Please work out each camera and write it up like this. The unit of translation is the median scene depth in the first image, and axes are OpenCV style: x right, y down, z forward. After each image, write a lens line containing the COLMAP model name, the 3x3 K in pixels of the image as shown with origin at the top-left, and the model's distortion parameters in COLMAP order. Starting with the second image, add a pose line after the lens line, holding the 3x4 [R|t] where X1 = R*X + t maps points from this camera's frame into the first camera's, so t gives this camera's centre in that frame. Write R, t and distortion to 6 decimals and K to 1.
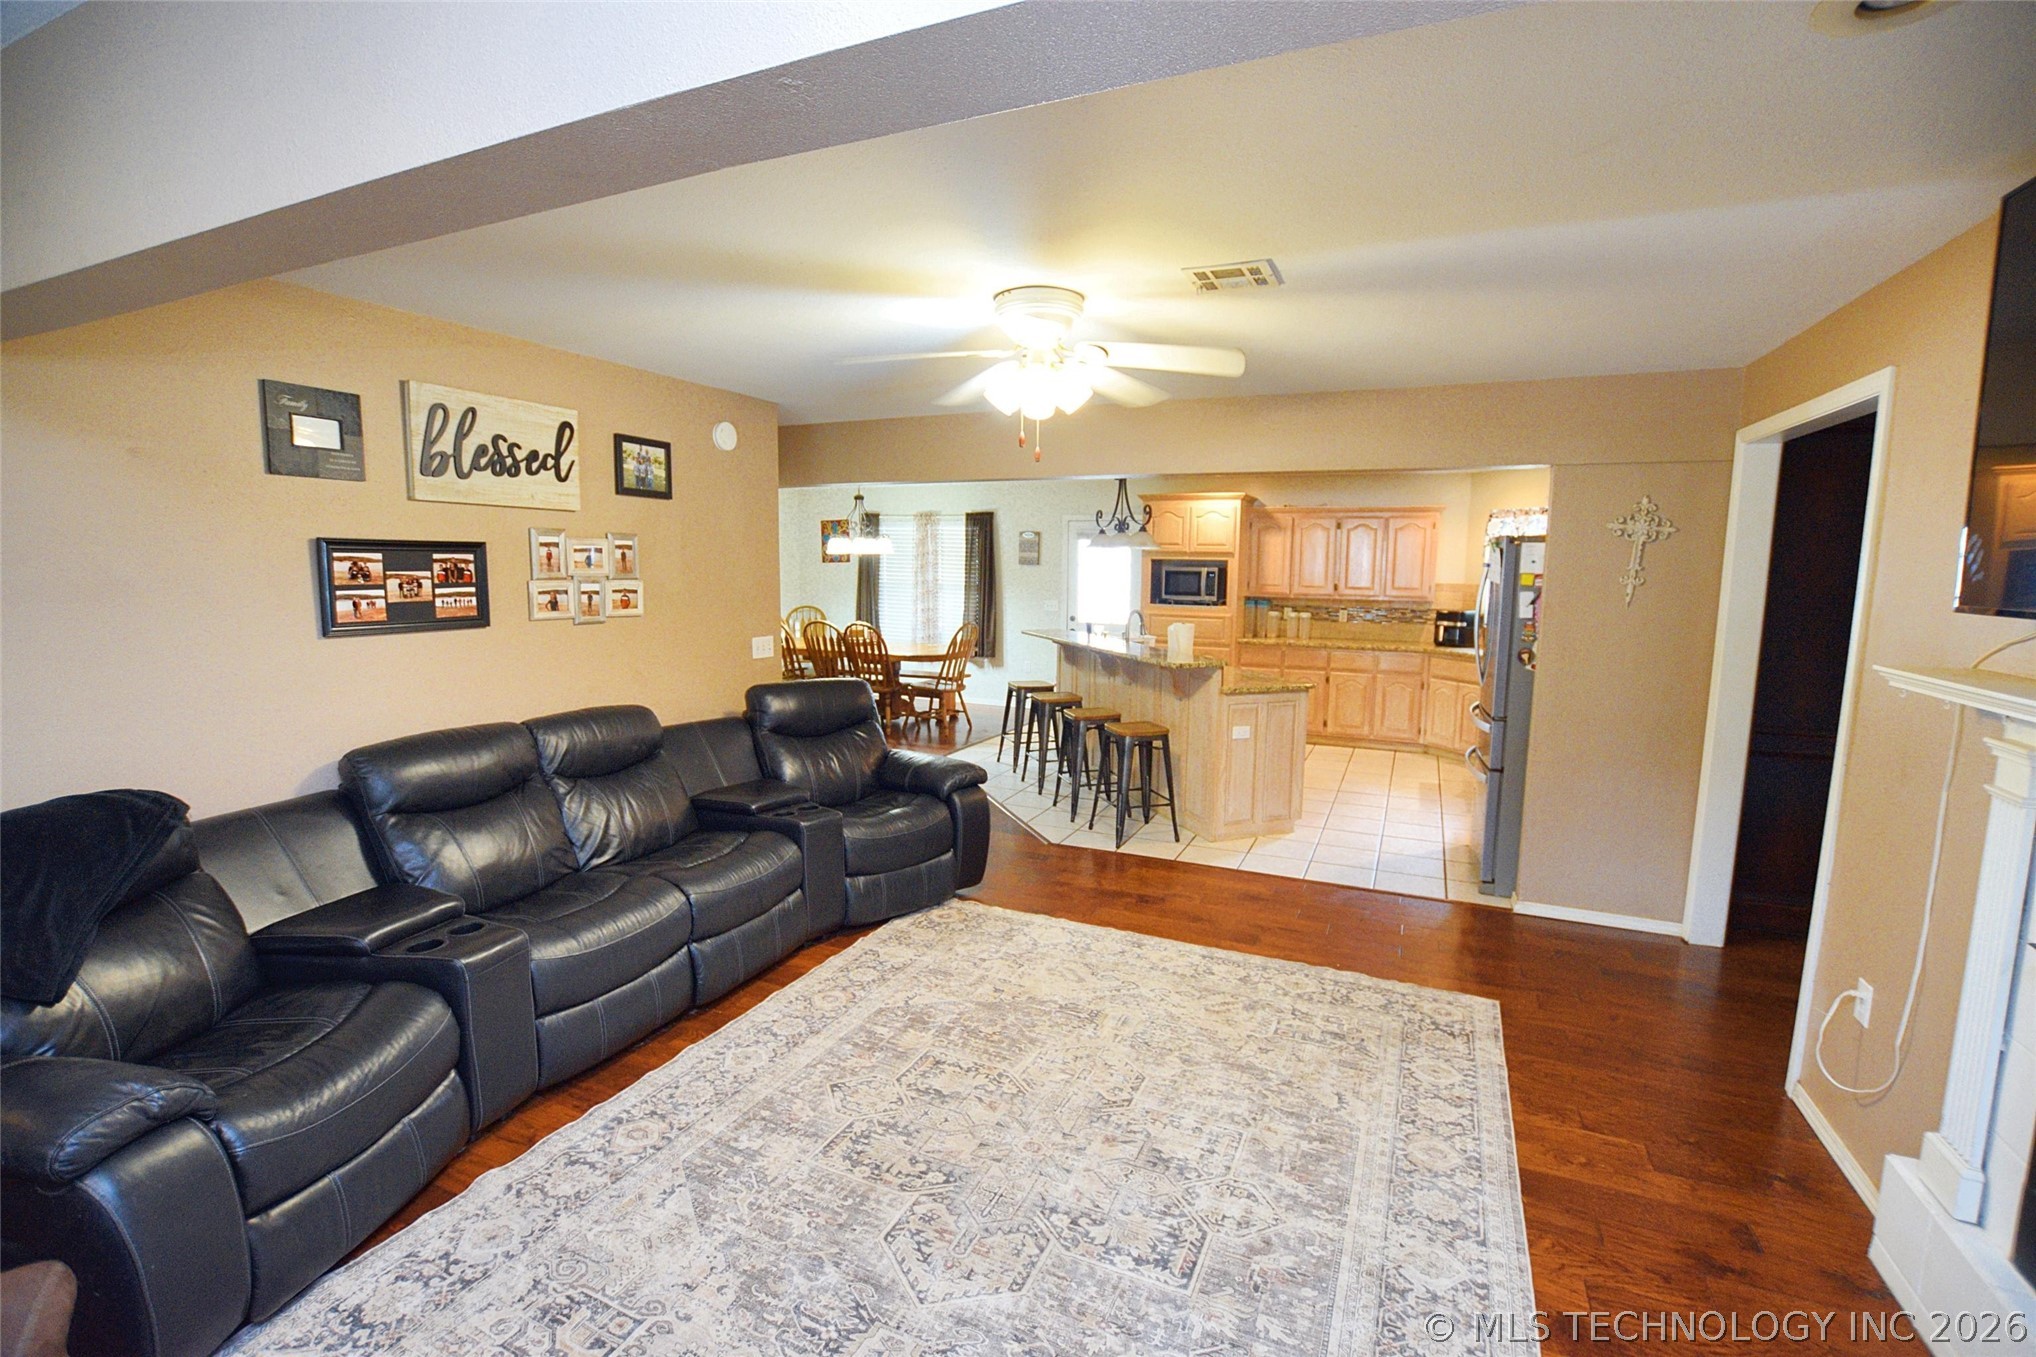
lens RADIAL K [[899.0, 0, 1021.6], [0, 899.0, 683.8], [0, 0, 1]] dist [-0.034169, 0.006607]
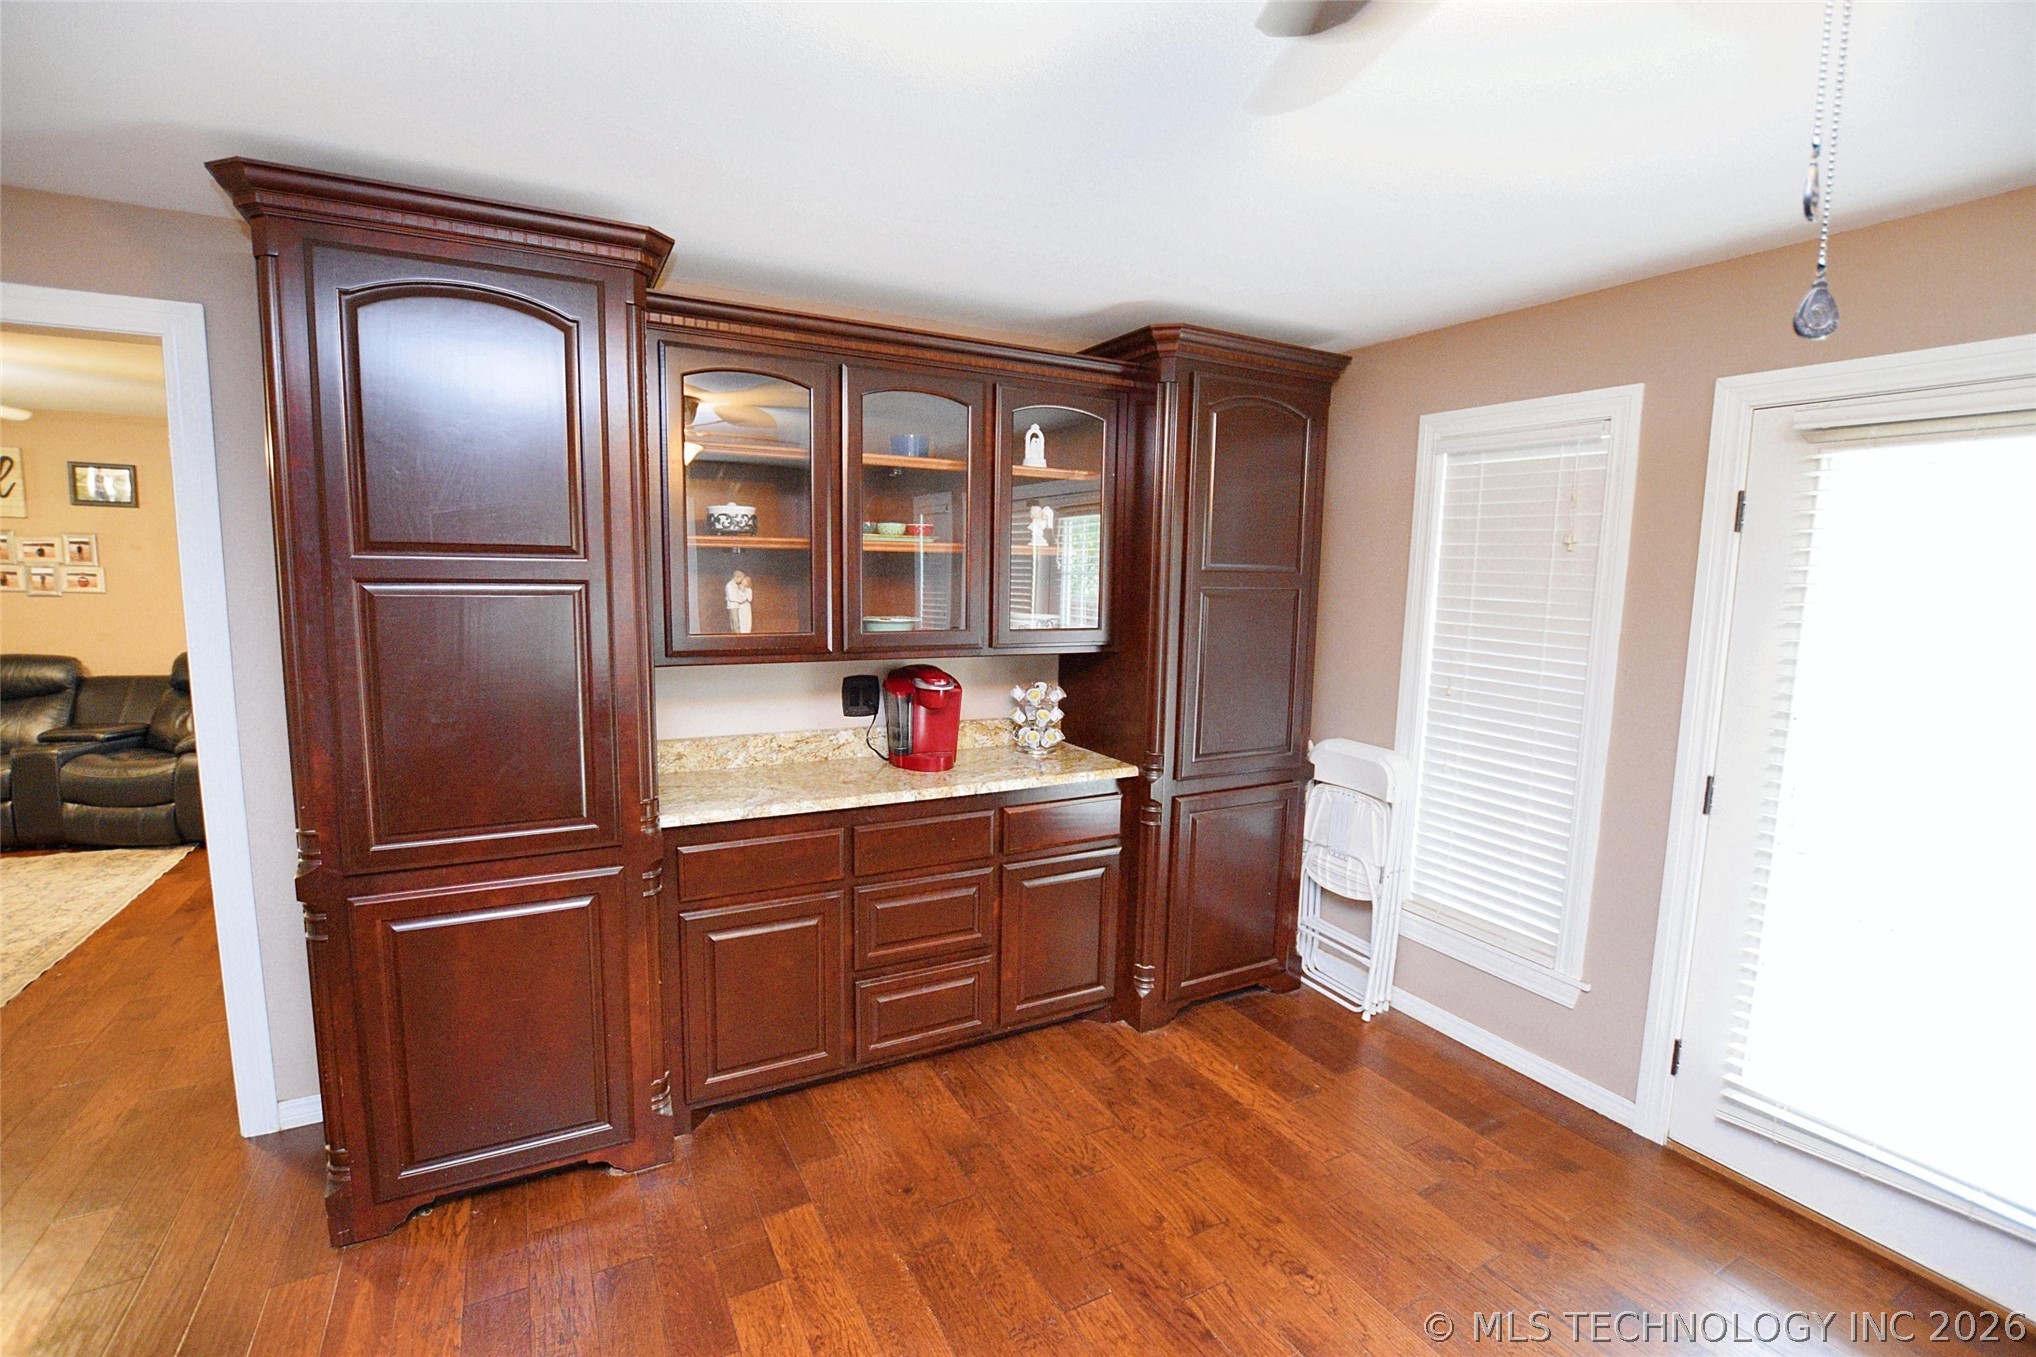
lens RADIAL K [[899.0, 0, 1022.3], [0, 899.0, 684.5], [0, 0, 1]] dist [-0.034169, 0.006607]
pose [[0.797954, 0.081075, -0.597240, 1.464422], [-0.092141, 0.995673, 0.012056, -0.079826], [0.595633, 0.045410, 0.801972, 0.748827]]
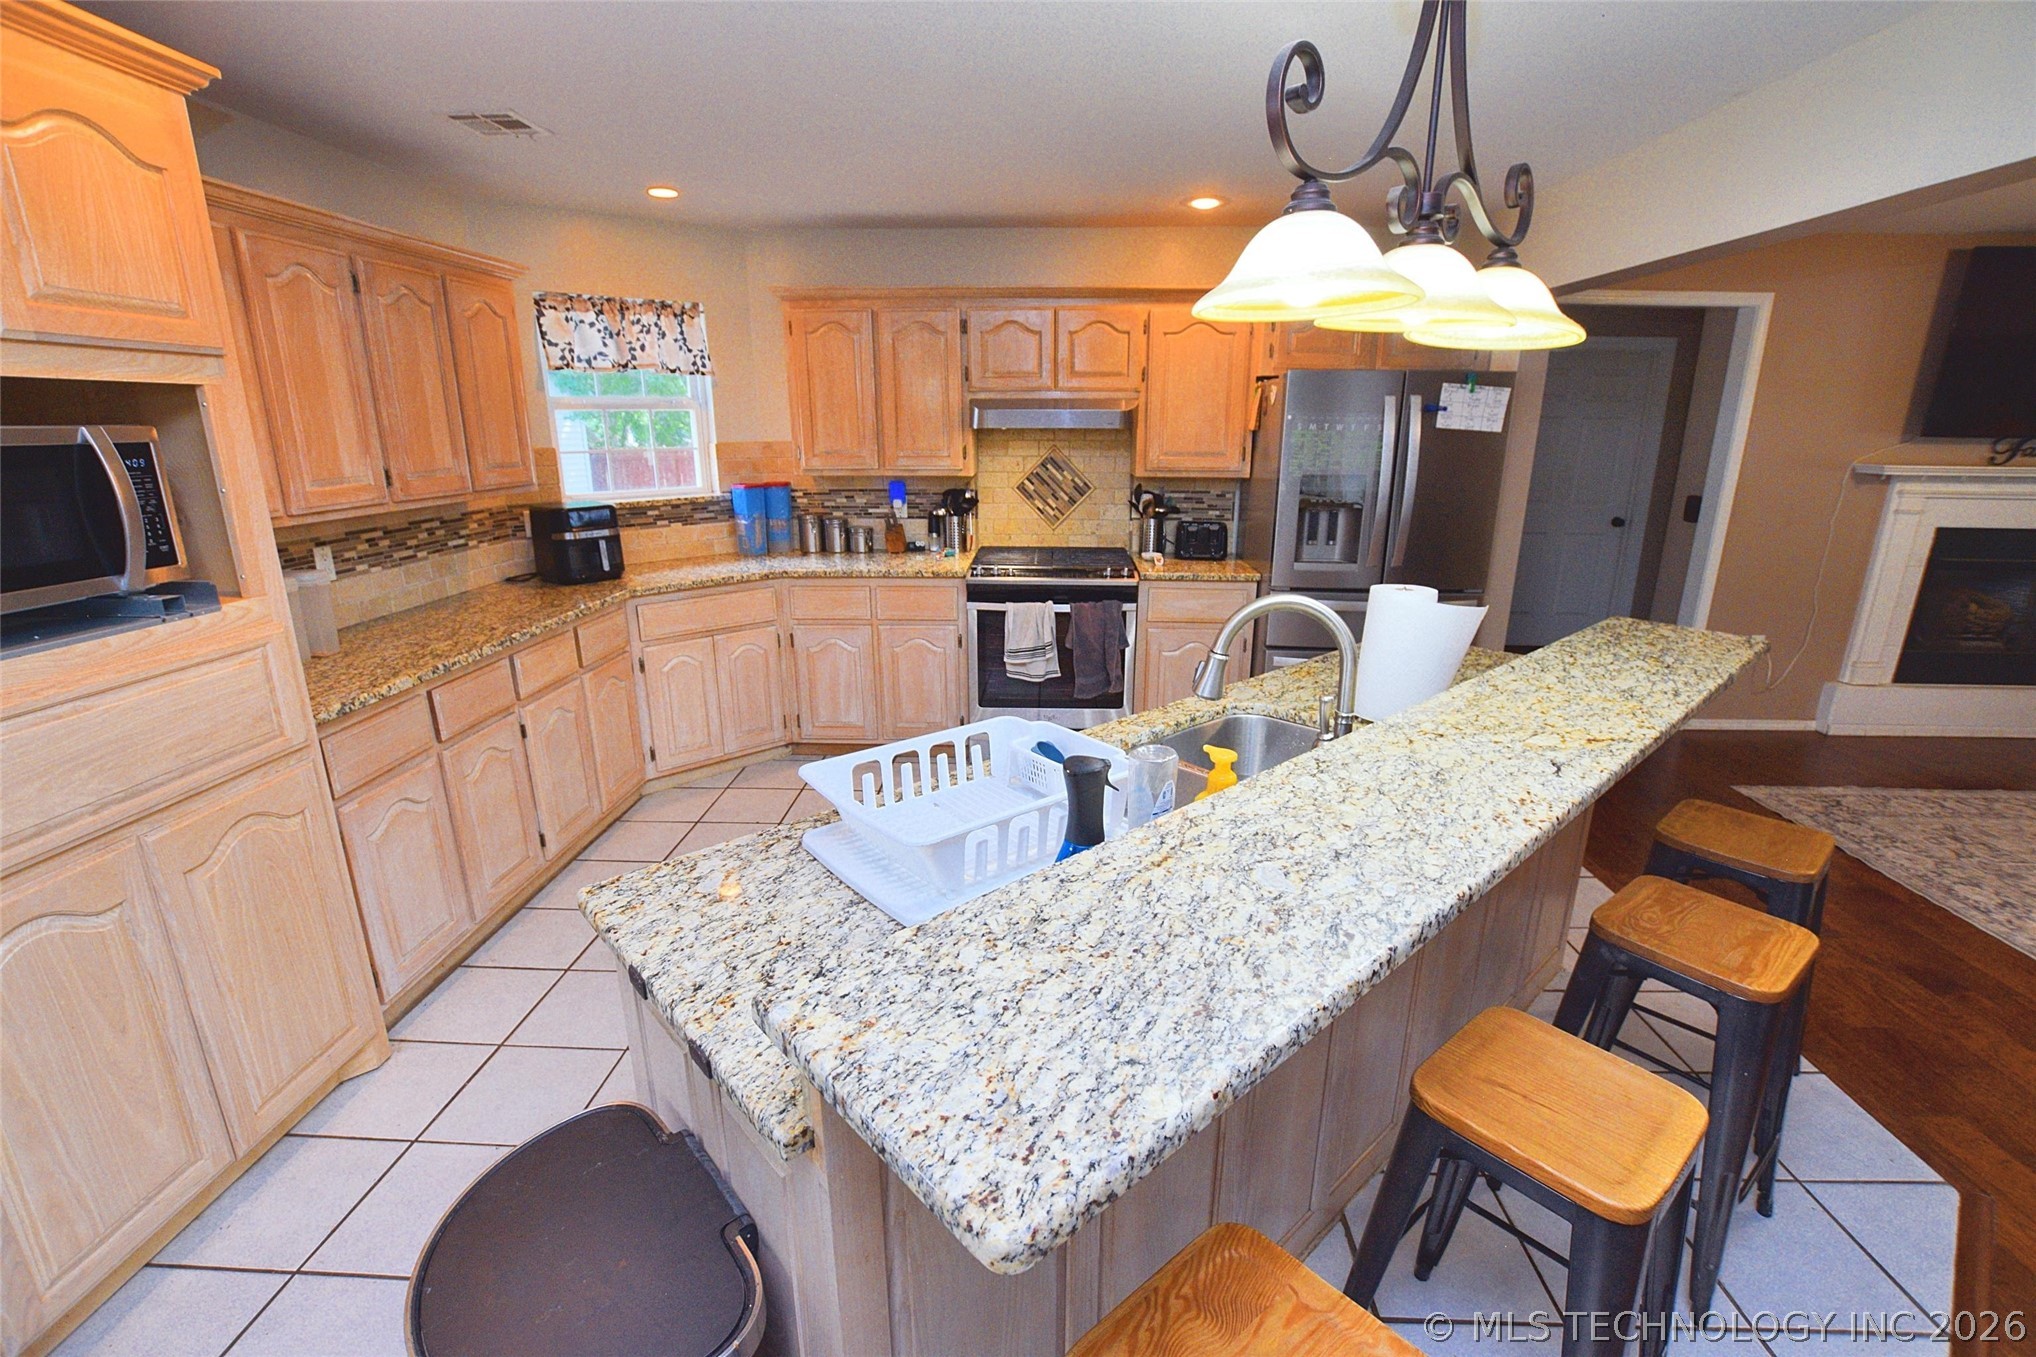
lens RADIAL K [[899.0, 0, 1011.0], [0, 899.0, 681.7], [0, 0, 1]] dist [-0.034169, 0.006607]
pose [[-0.371163, -0.269712, 0.888534, -0.100536], [0.121644, 0.934517, 0.334484, -0.234566], [-0.920565, 0.232233, -0.314049, 1.790691]]
